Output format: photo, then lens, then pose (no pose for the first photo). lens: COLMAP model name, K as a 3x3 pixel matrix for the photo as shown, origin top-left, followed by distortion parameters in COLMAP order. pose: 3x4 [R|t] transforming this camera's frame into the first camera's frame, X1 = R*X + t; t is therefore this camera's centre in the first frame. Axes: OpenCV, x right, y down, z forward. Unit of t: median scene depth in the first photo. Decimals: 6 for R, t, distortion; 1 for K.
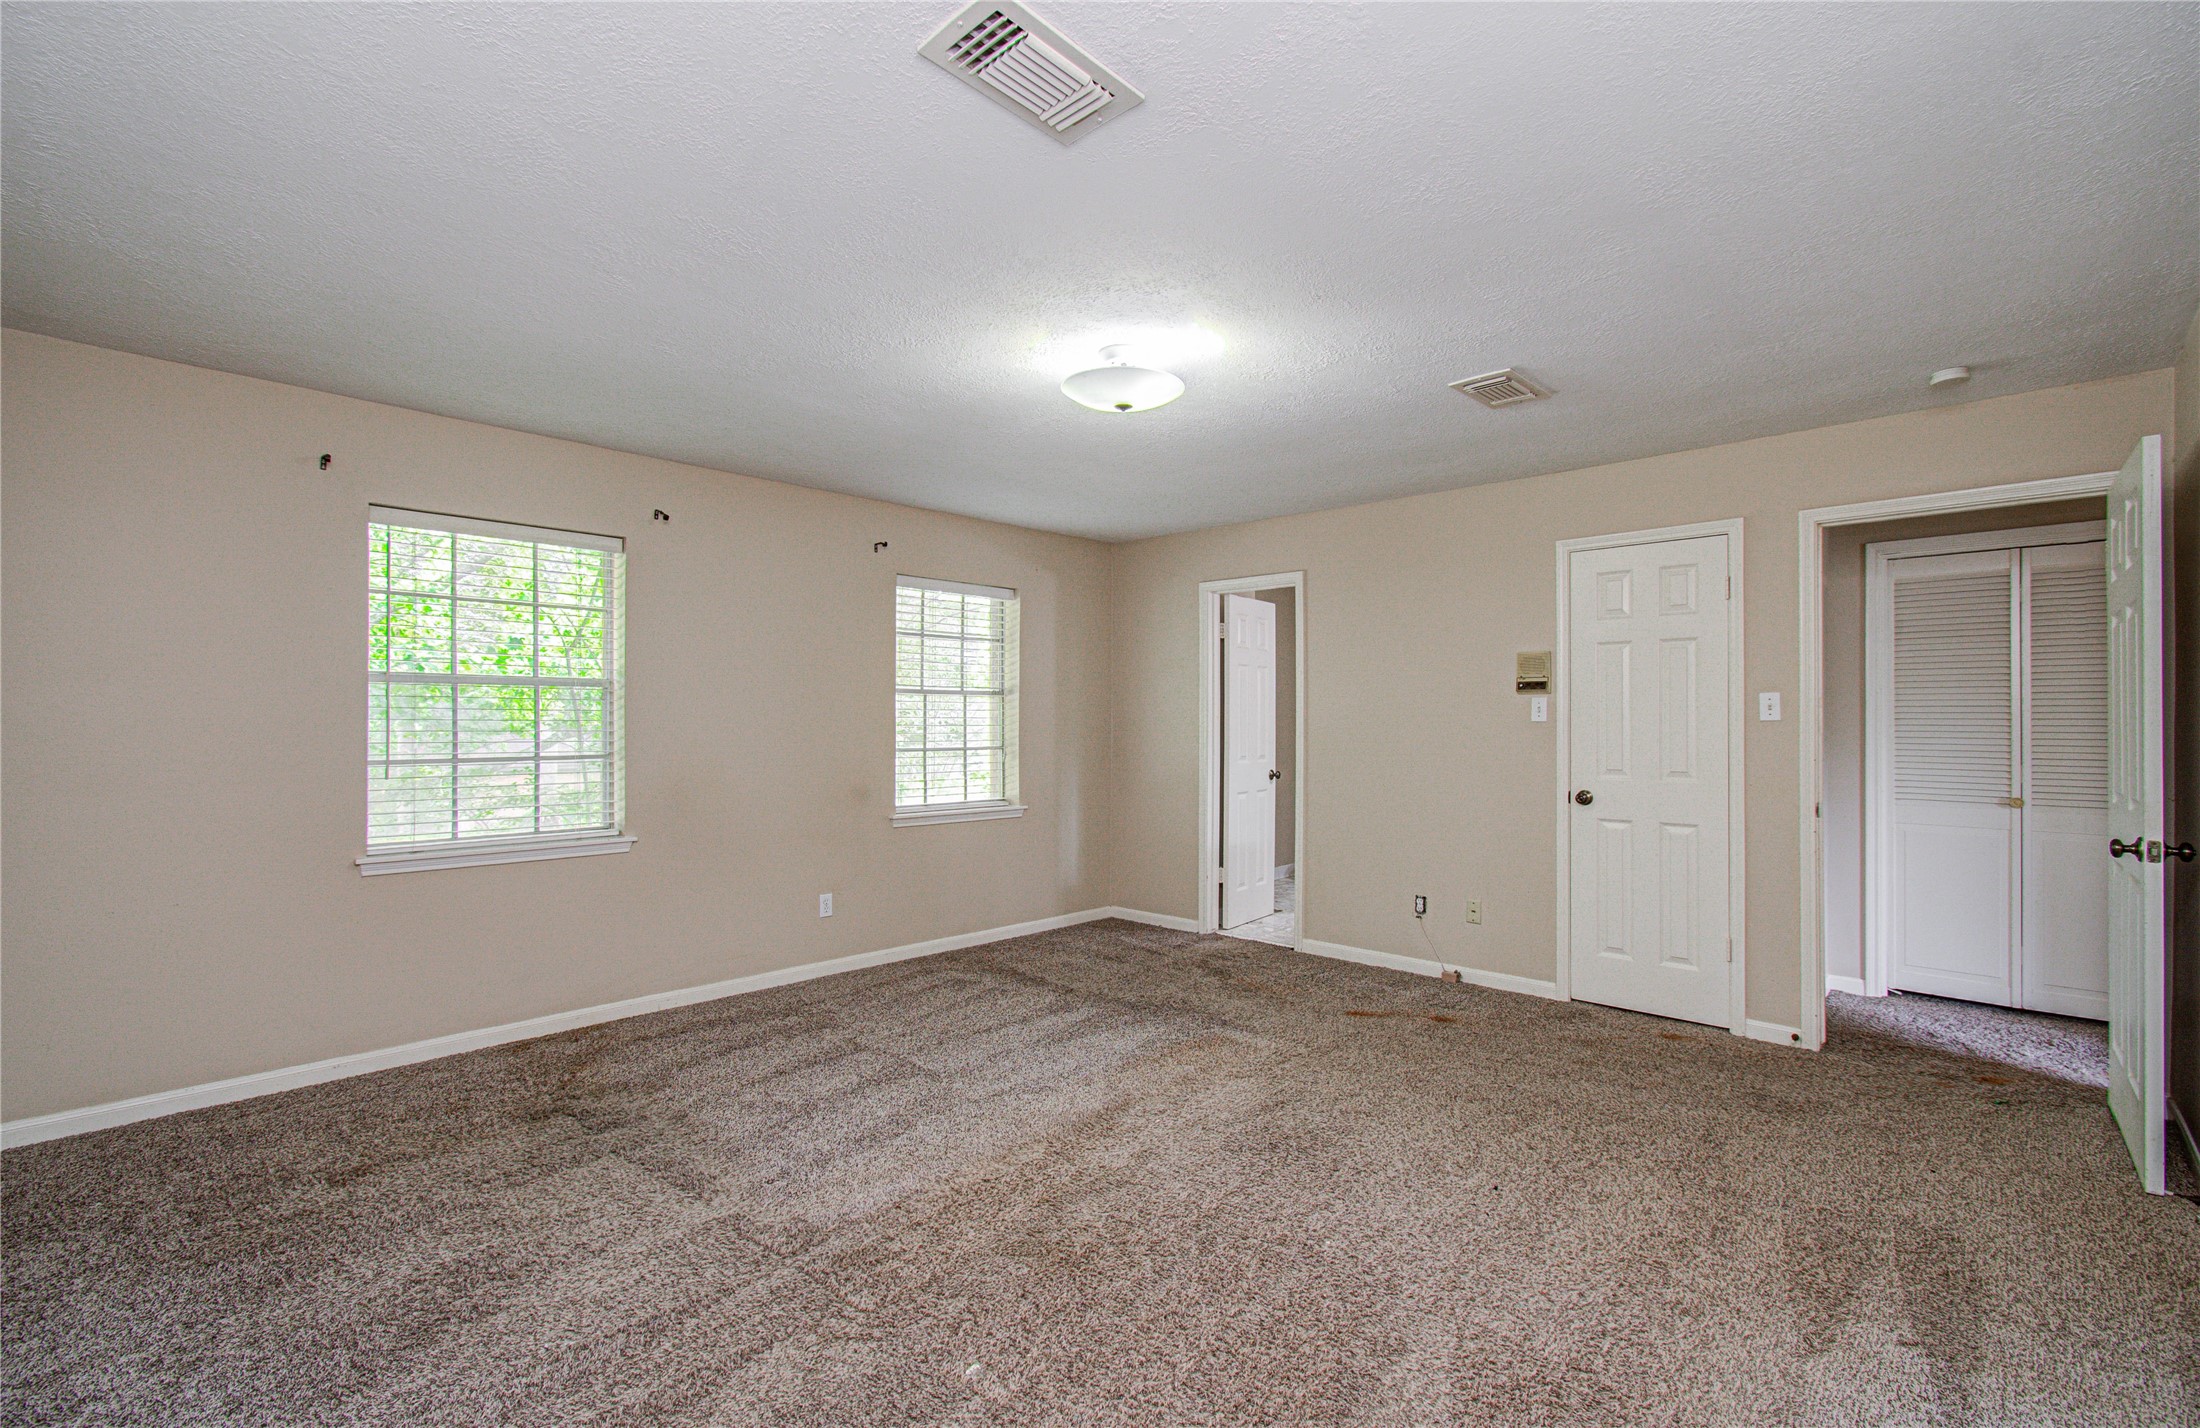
lens RADIAL K [[958.8, 0, 1106.3], [0, 958.8, 717.4], [0, 0, 1]] dist [-0.001978, 0.009811]
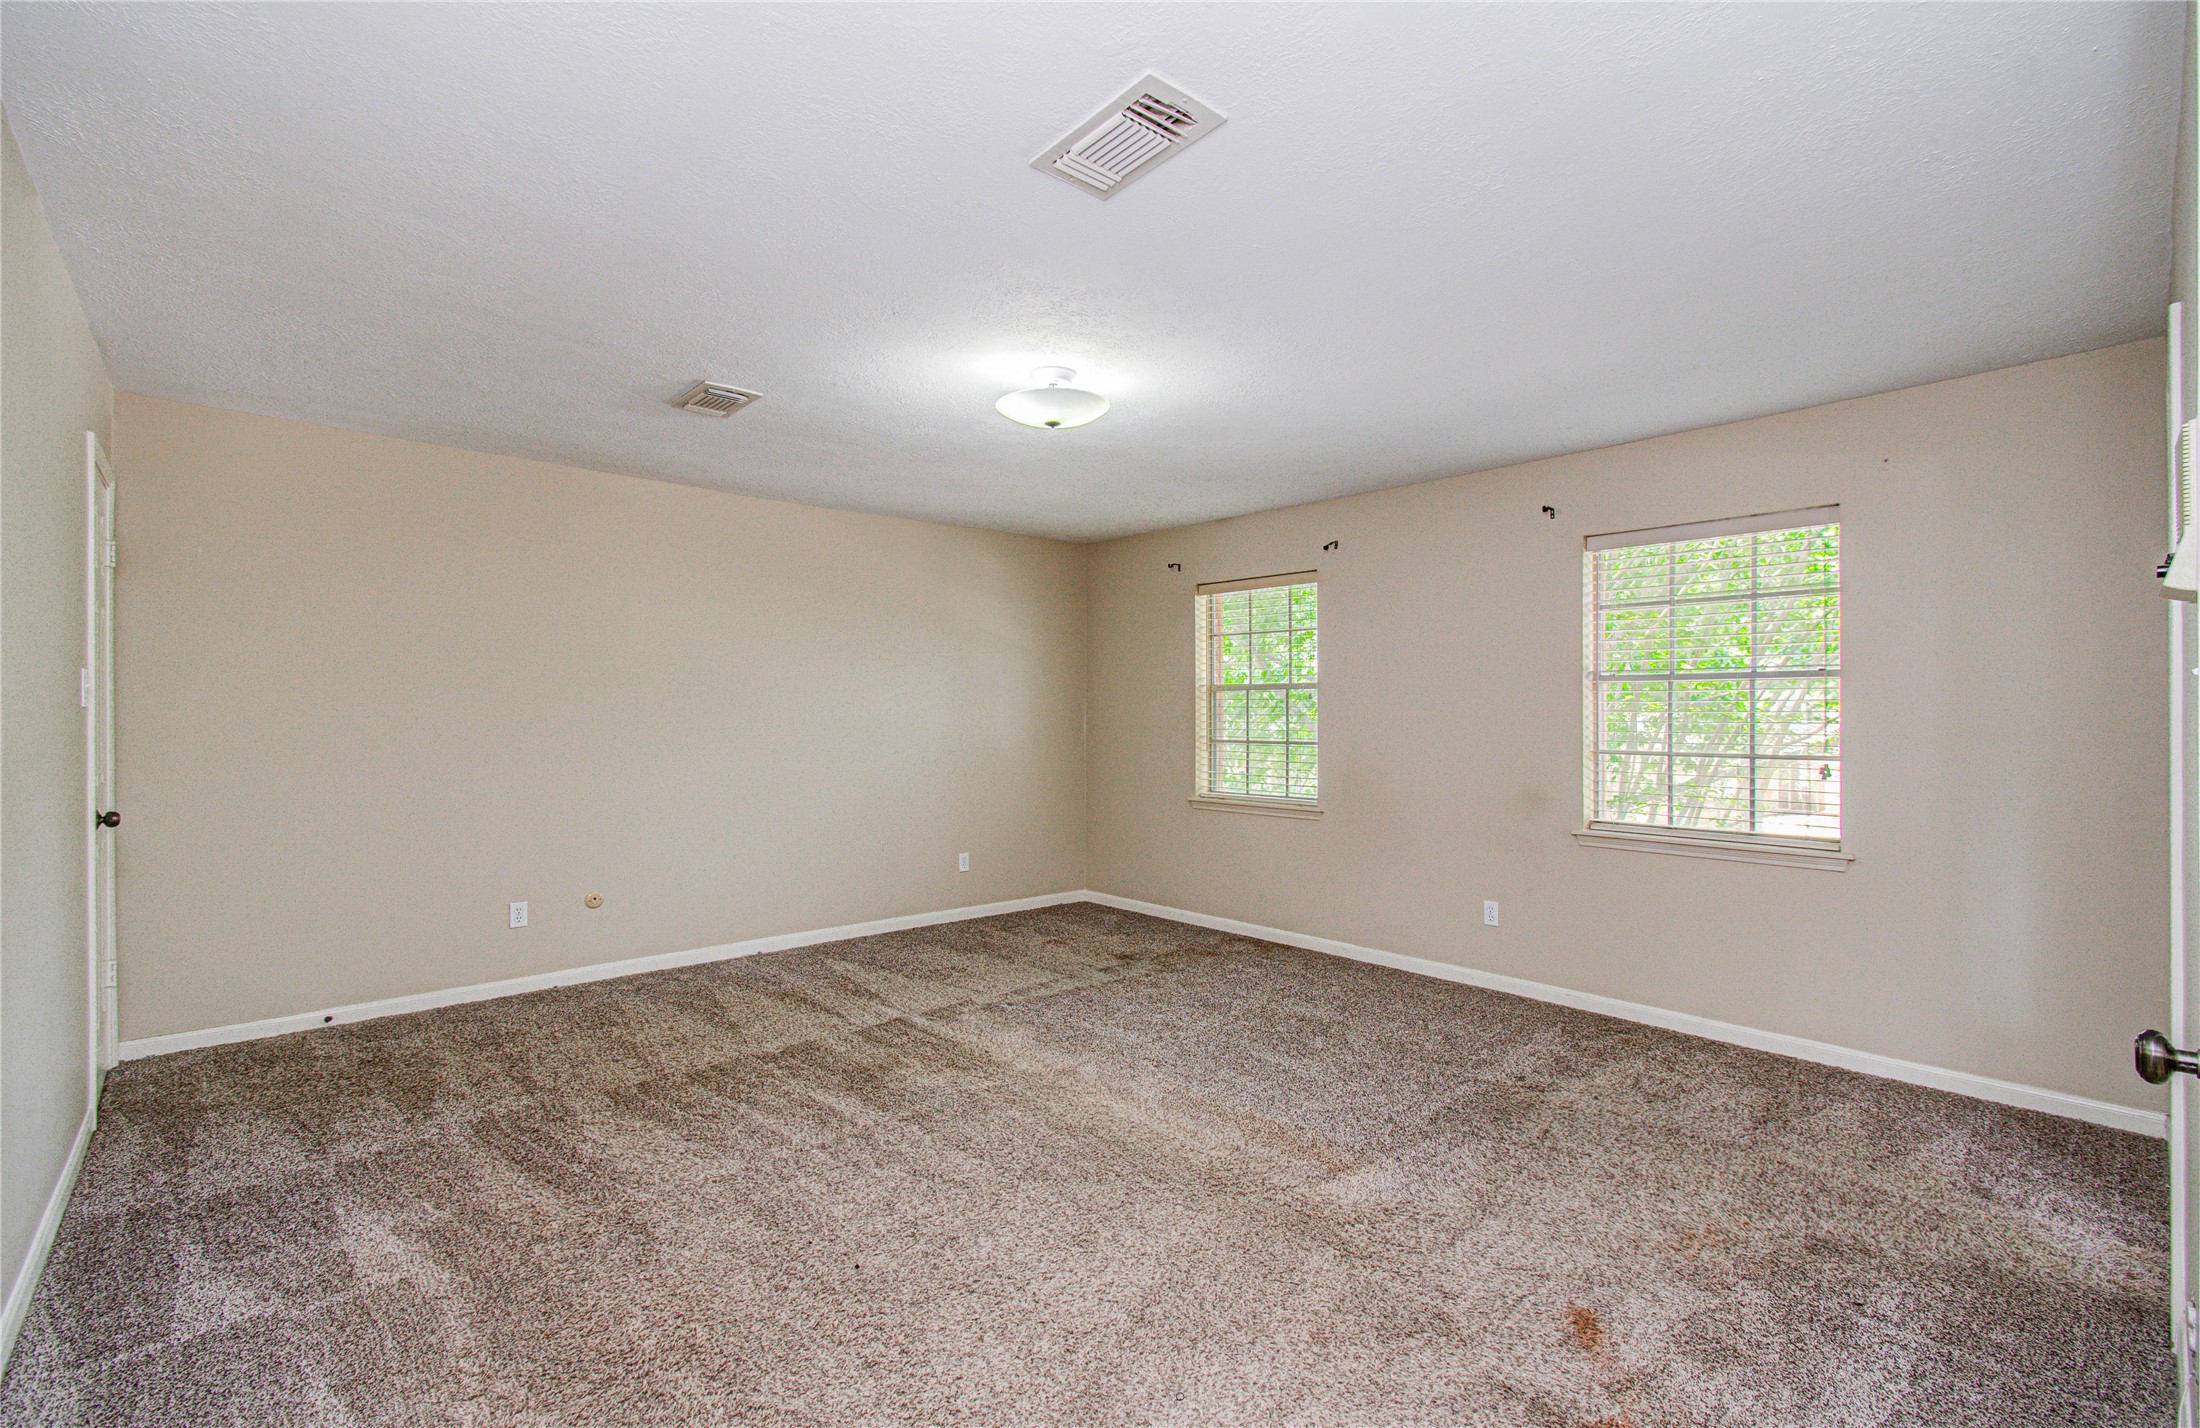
lens RADIAL K [[958.8, 0, 1104.2], [0, 958.8, 705.2], [0, 0, 1]] dist [-0.001978, 0.009811]
pose [[-0.068083, -0.012787, -0.997598, 0.667300], [0.003015, 0.999911, -0.013023, 0.004584], [0.997675, -0.003895, -0.068038, 0.687977]]
